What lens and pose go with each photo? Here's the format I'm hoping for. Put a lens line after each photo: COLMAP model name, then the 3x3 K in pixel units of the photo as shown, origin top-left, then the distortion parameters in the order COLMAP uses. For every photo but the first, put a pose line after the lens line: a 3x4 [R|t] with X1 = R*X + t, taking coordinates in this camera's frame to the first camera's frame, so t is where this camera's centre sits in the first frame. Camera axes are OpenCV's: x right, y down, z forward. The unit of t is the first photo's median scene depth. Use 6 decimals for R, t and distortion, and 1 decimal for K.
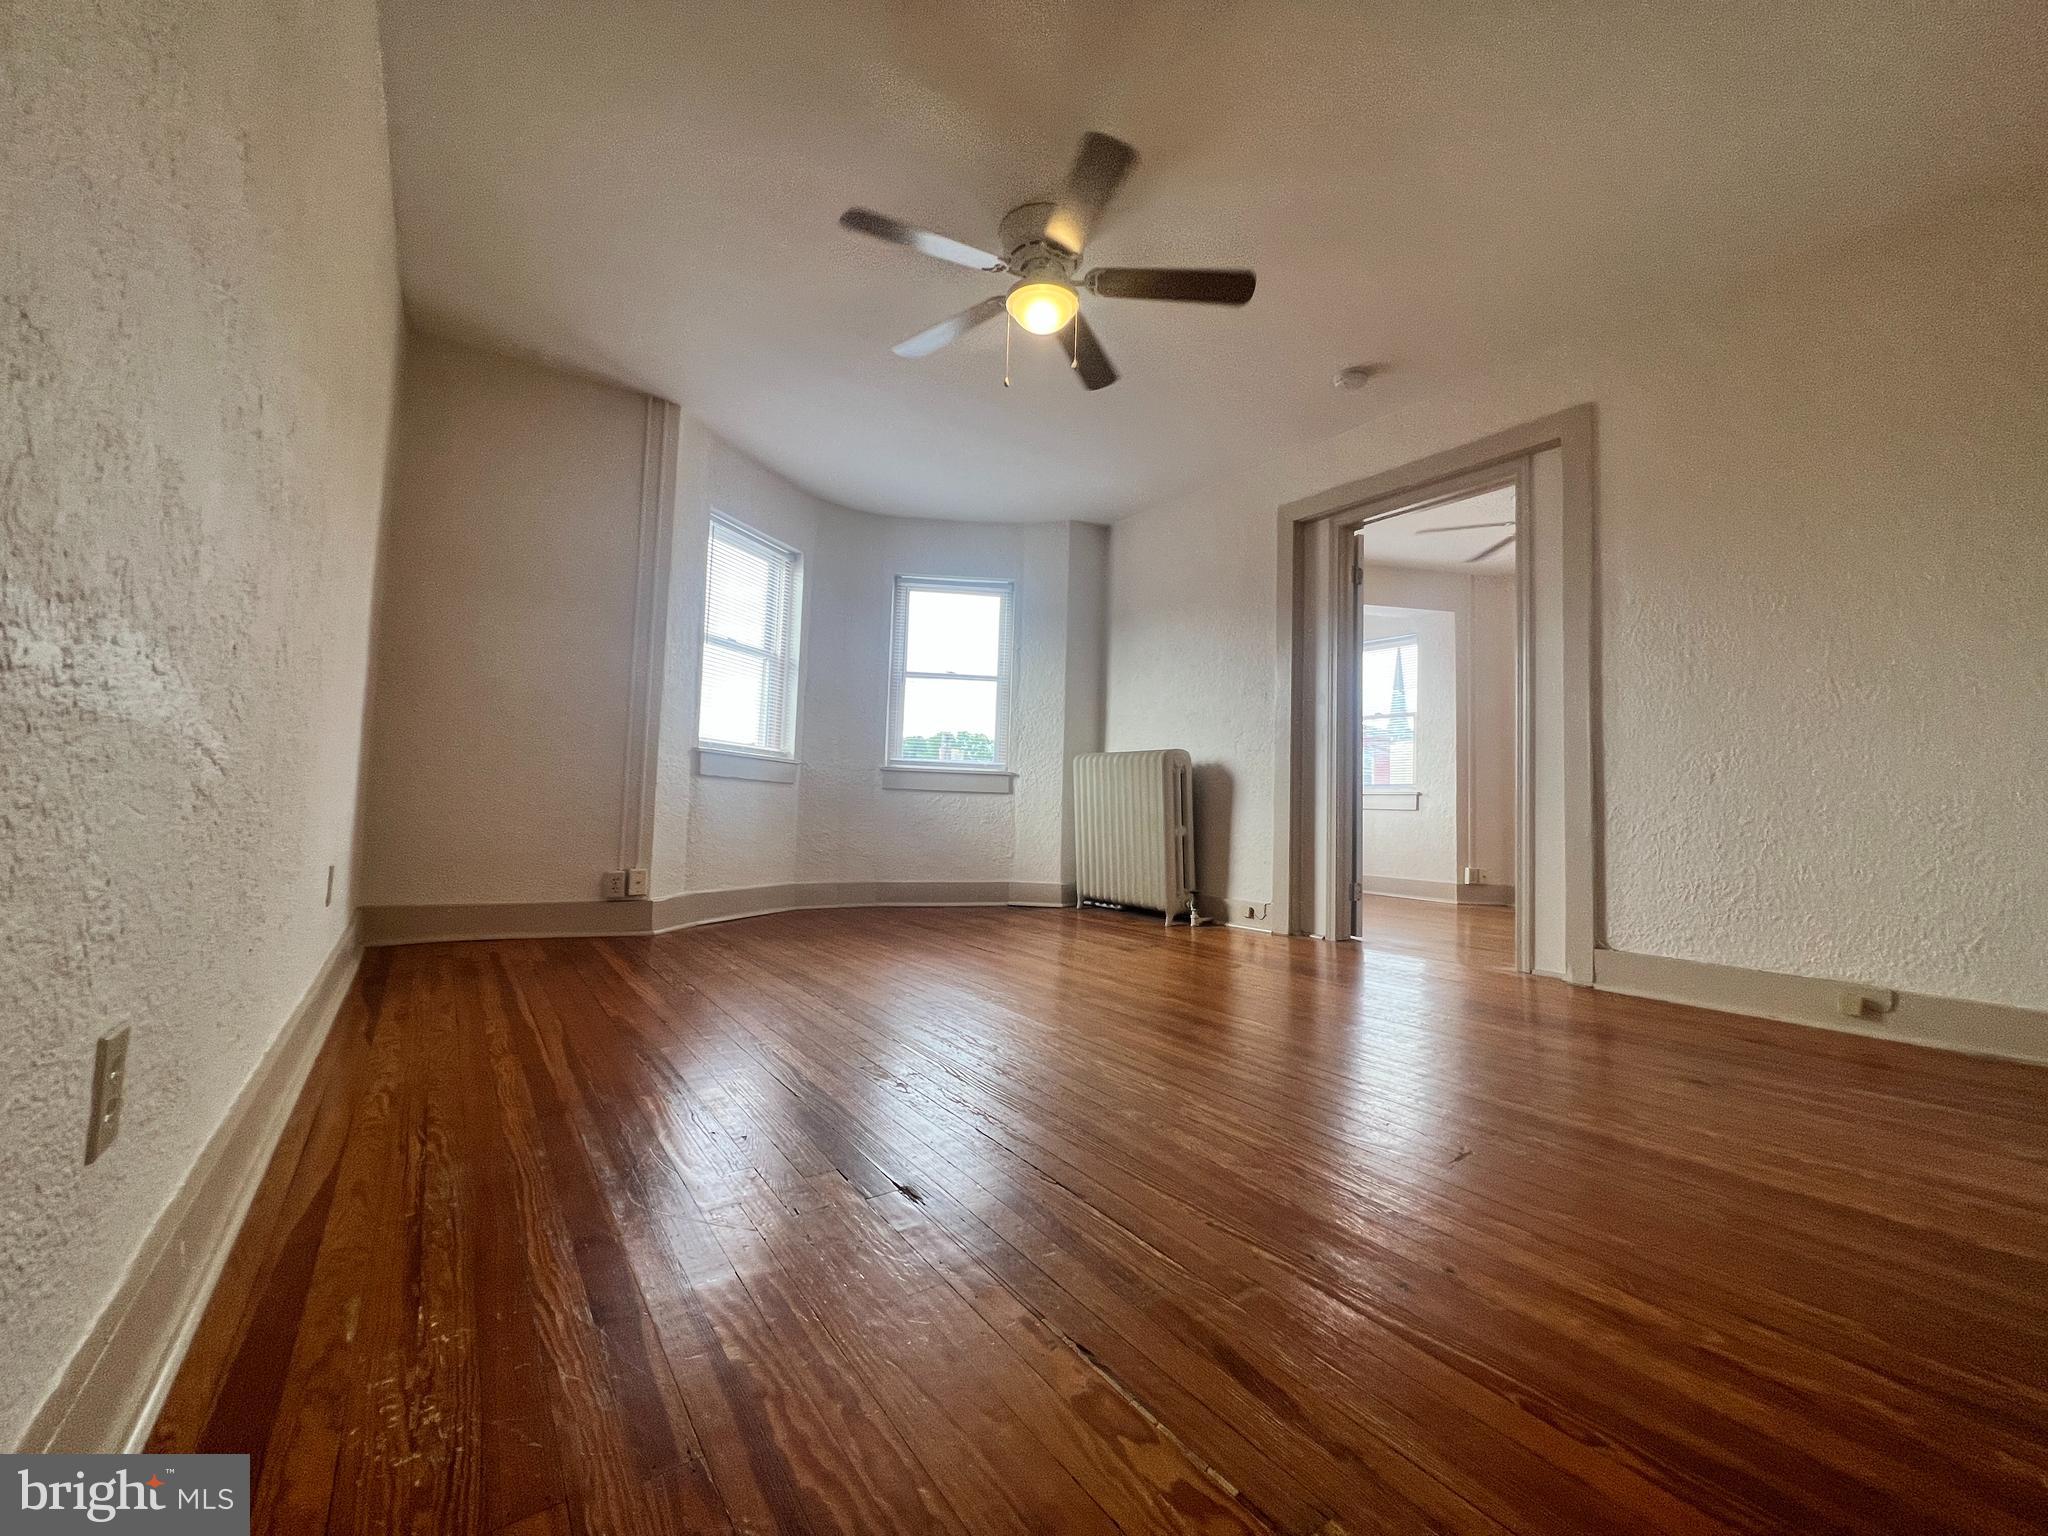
lens RADIAL K [[812.5, 0, 1031.5], [0, 812.5, 753.6], [0, 0, 1]] dist [-0.000443, 0.000086]
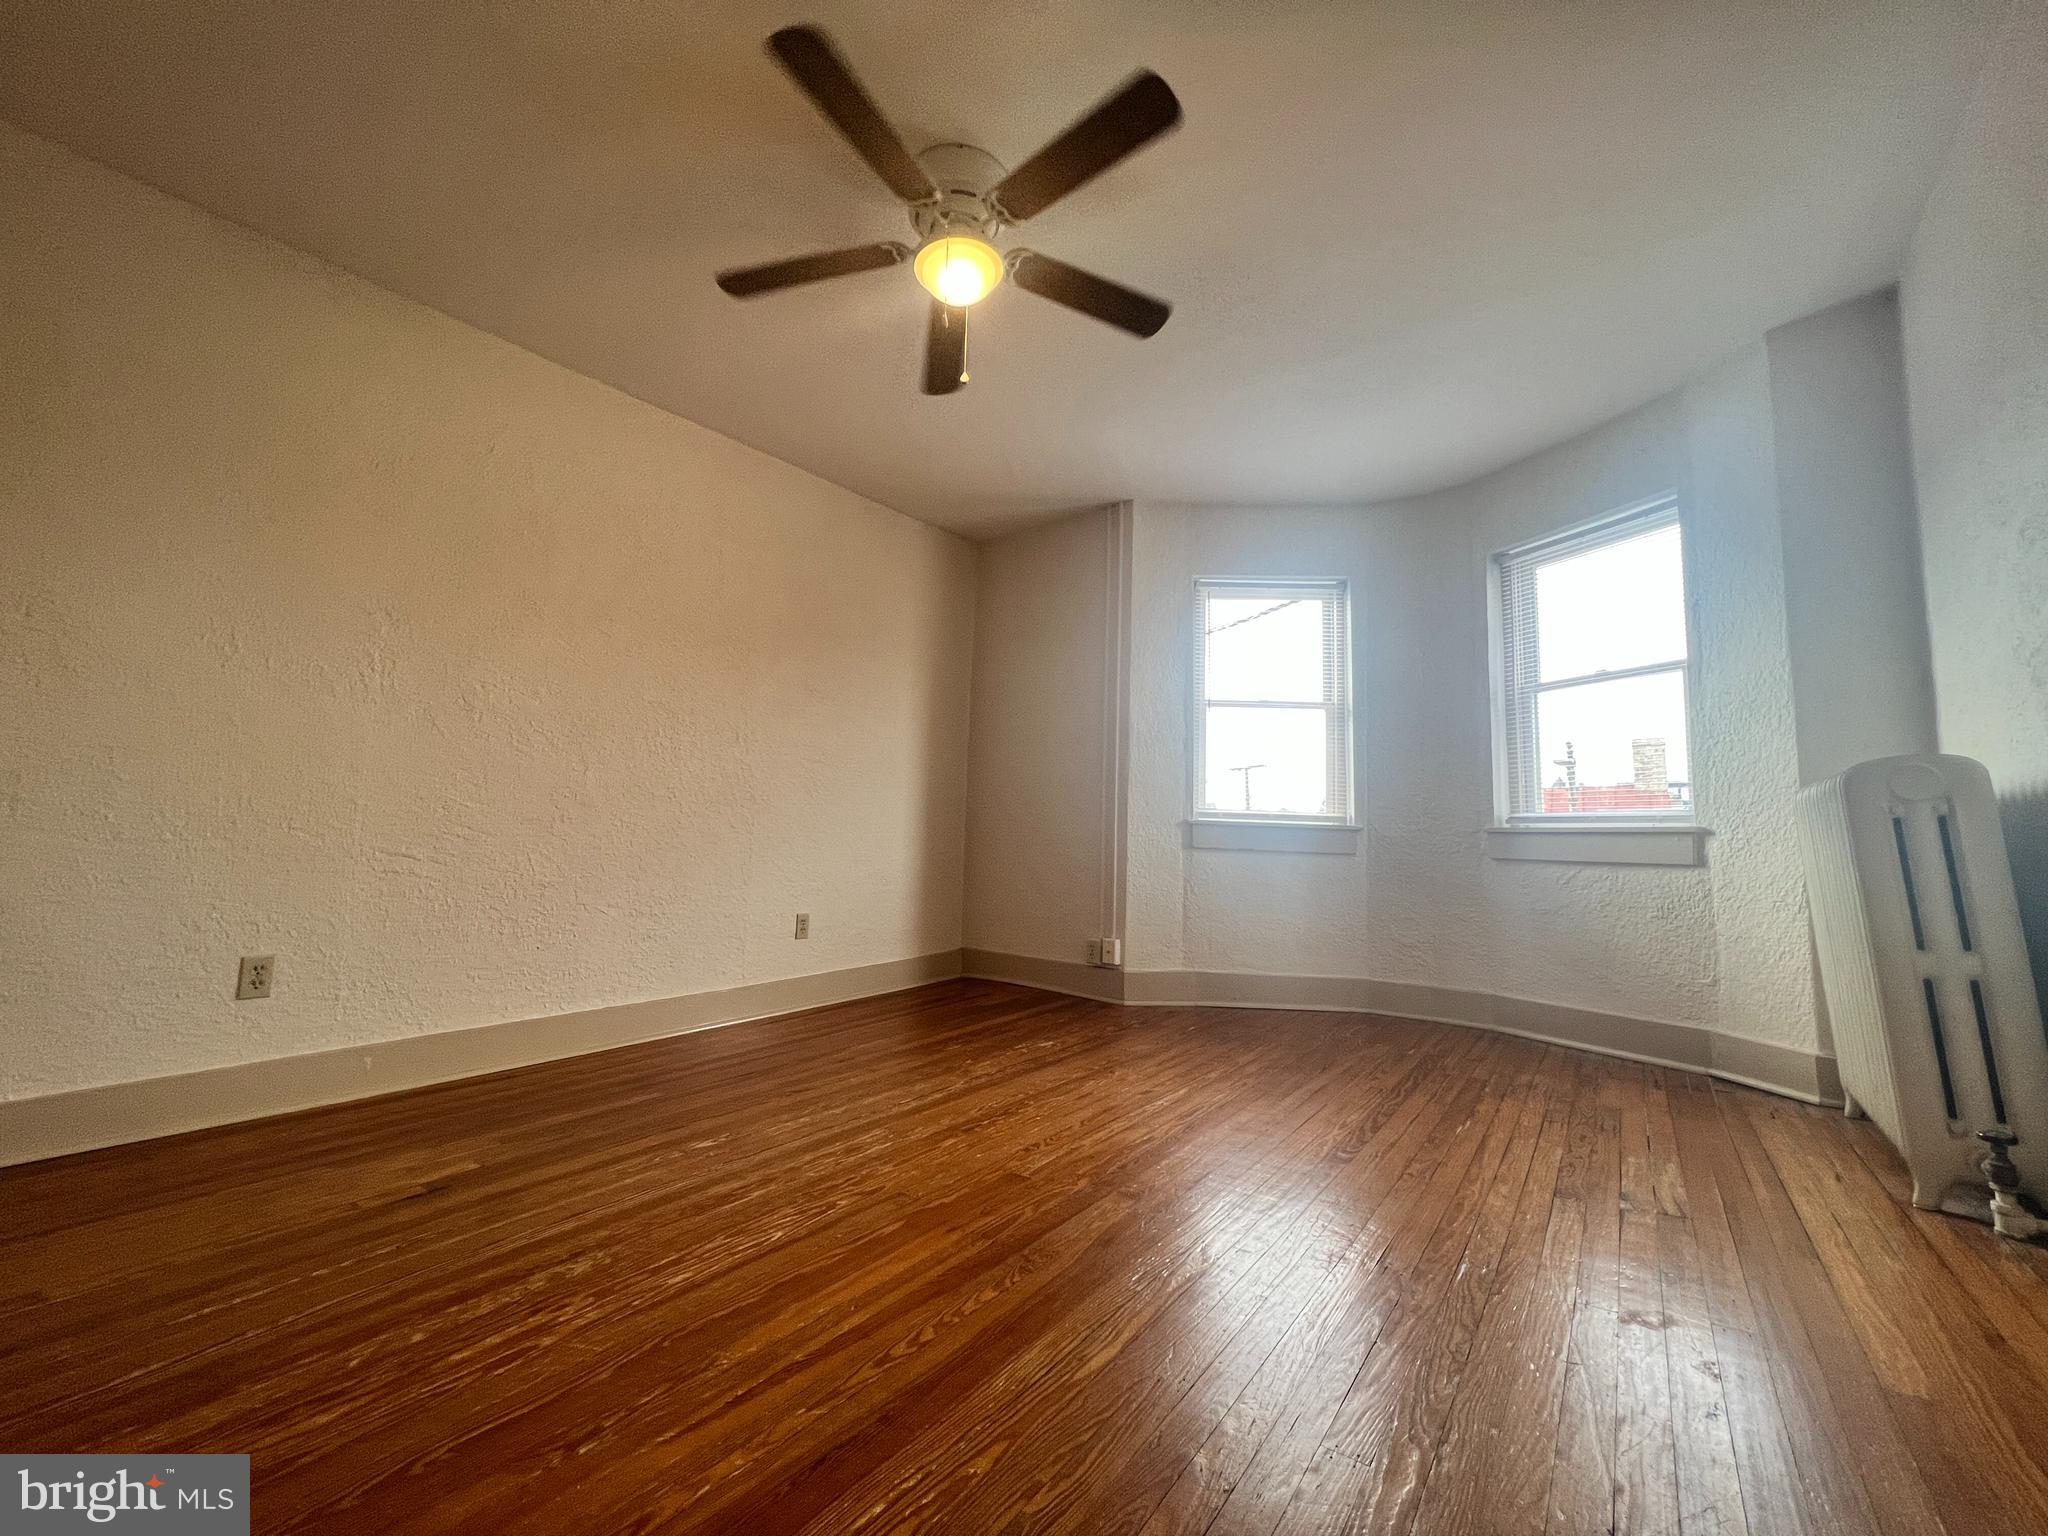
lens RADIAL K [[820.6, 0, 1025.7], [0, 820.6, 761.1], [0, 0, 1]] dist [-0.001128, -0.000011]
pose [[0.306035, -0.122049, -0.944165, 0.392122], [0.049114, 0.992452, -0.112371, 0.019698], [0.950753, -0.011983, 0.309719, 0.421502]]
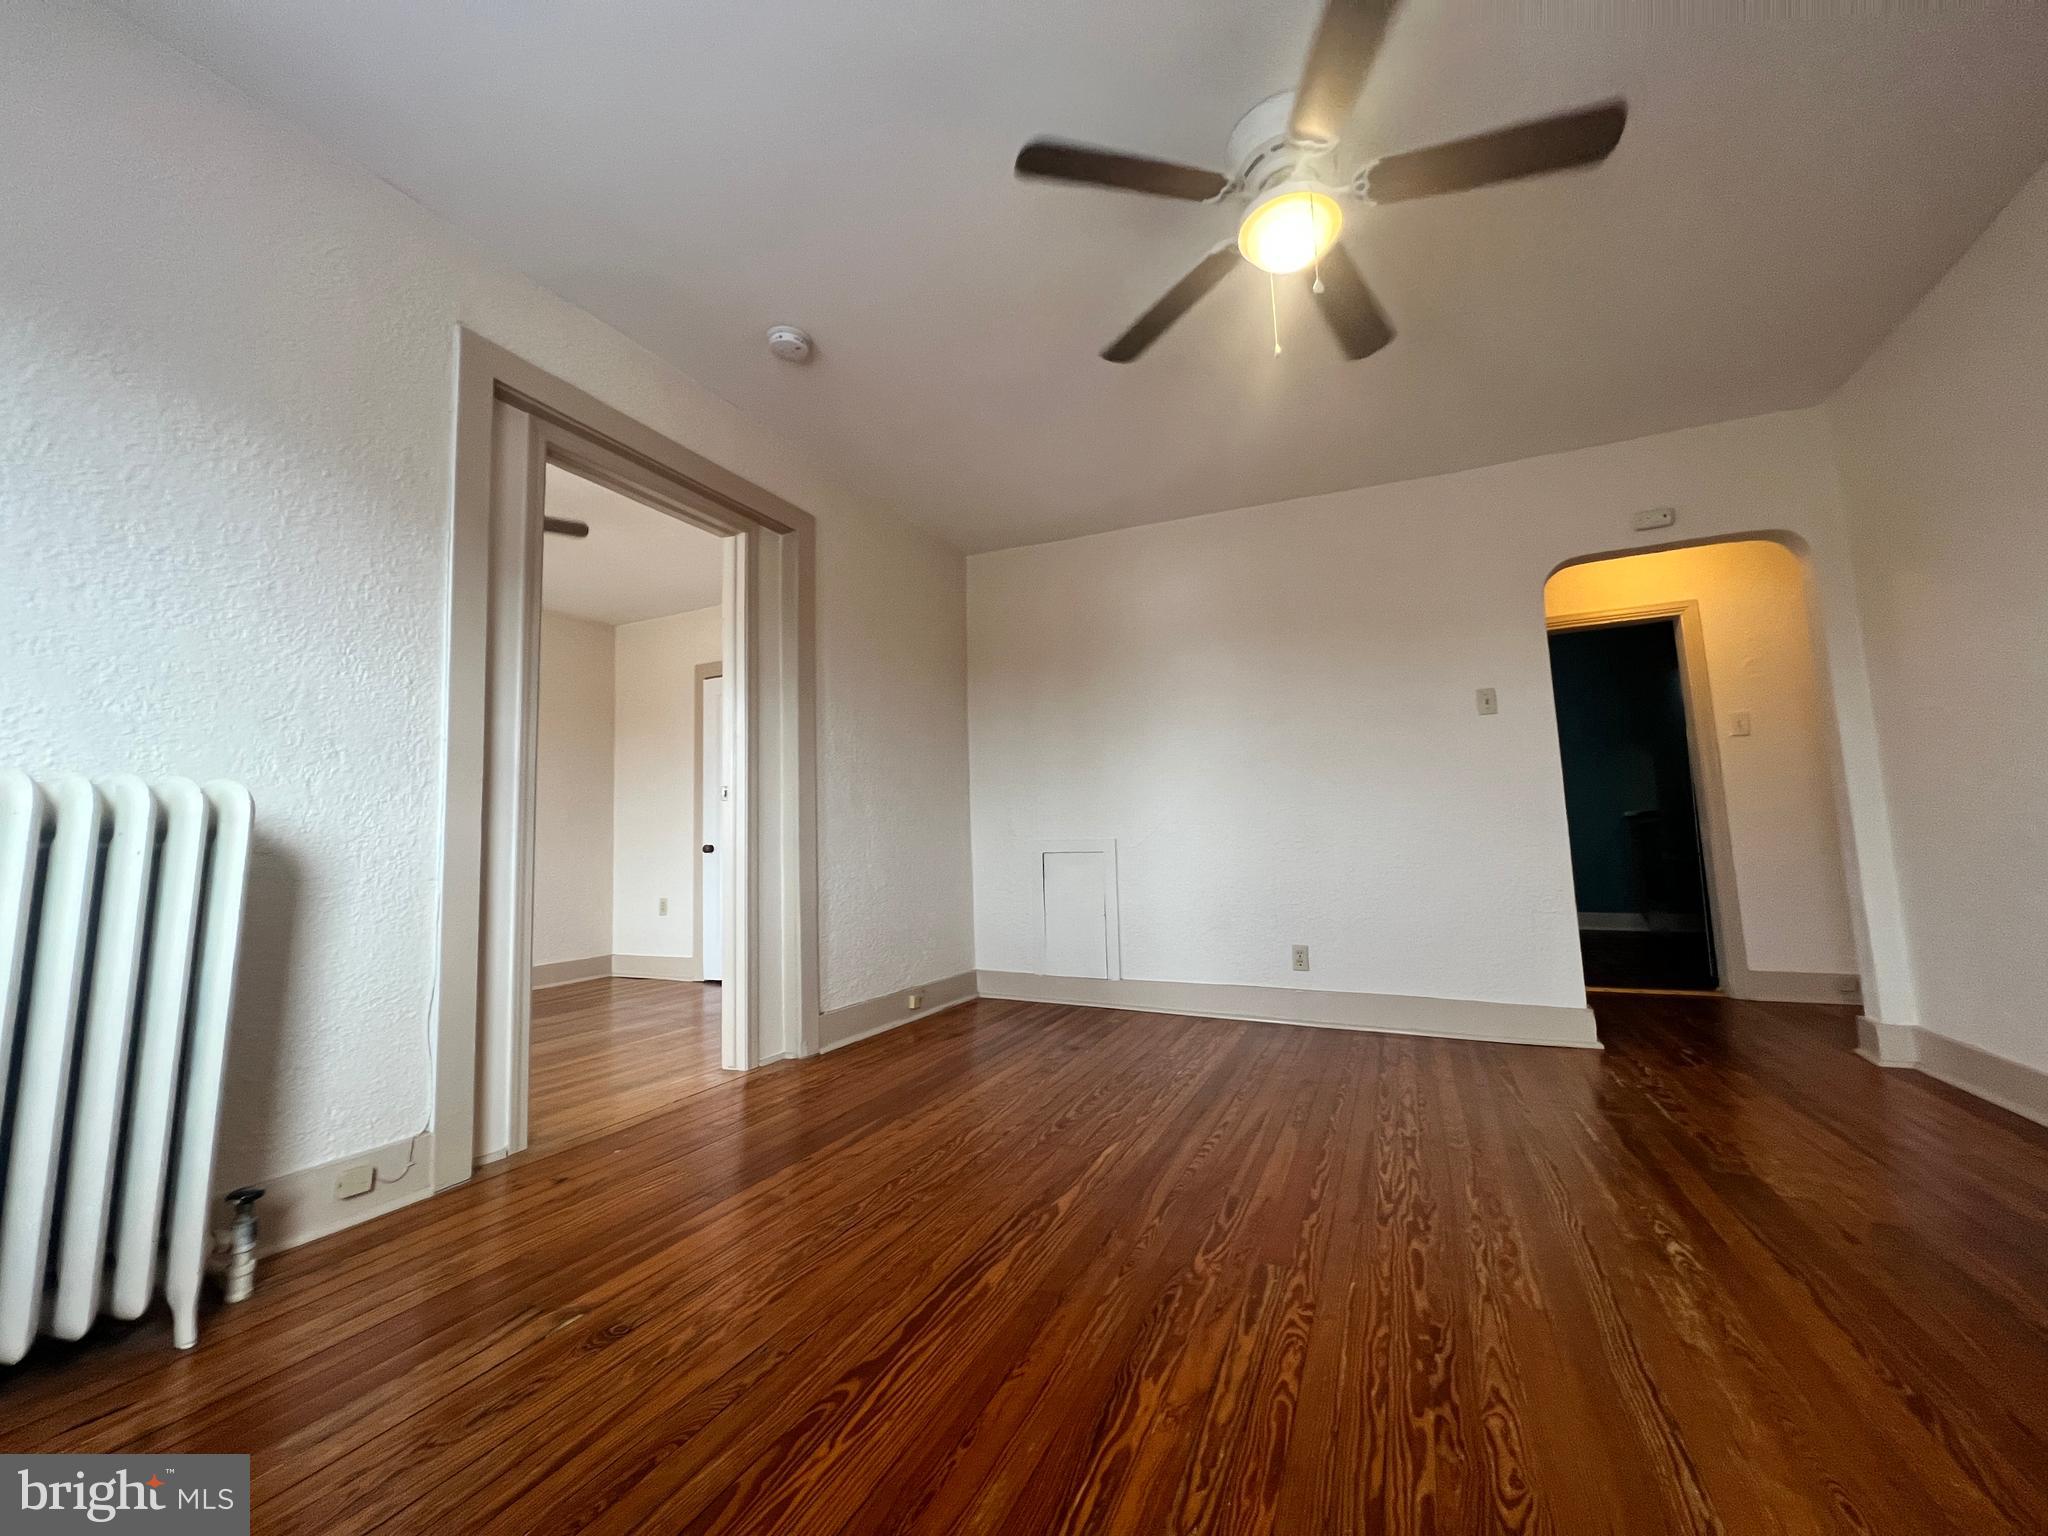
lens RADIAL K [[820.6, 0, 1017.2], [0, 820.6, 763.0], [0, 0, 1]] dist [0.000540, 0.000625]
pose [[-0.478512, 0.081659, 0.874276, -0.250483], [-0.039867, 0.992619, -0.114532, 0.012036], [-0.877176, -0.089659, -0.471724, 0.799421]]
